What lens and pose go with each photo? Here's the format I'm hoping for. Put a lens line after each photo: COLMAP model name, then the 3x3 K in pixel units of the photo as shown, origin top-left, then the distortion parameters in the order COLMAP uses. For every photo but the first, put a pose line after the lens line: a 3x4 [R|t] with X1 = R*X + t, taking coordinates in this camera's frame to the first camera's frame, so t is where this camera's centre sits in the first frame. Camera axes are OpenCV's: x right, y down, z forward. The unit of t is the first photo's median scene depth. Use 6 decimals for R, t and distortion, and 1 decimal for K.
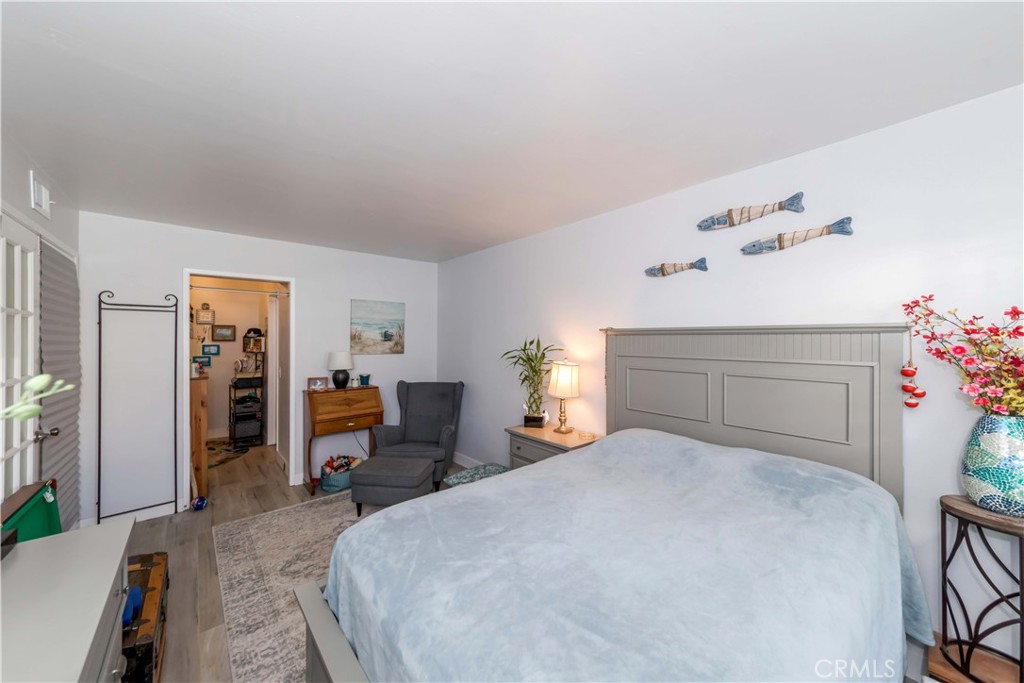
lens RADIAL K [[379.1, 0, 510.5], [0, 379.1, 337.9], [0, 0, 1]] dist [-0.000453, 0.000003]
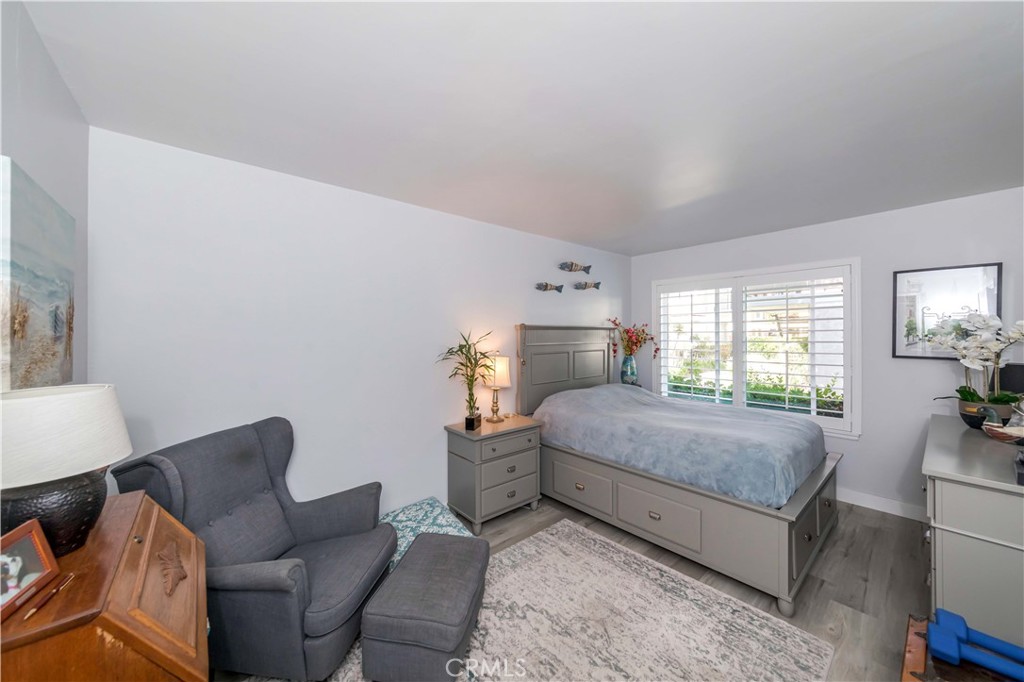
lens RADIAL K [[370.5, 0, 513.4], [0, 370.5, 338.4], [0, 0, 1]] dist [-0.002475, -0.000031]
pose [[-0.022266, -0.008039, 0.999720, -1.101845], [0.008379, 0.999931, 0.008228, 0.012528], [-0.999717, 0.008560, -0.022197, 1.204999]]
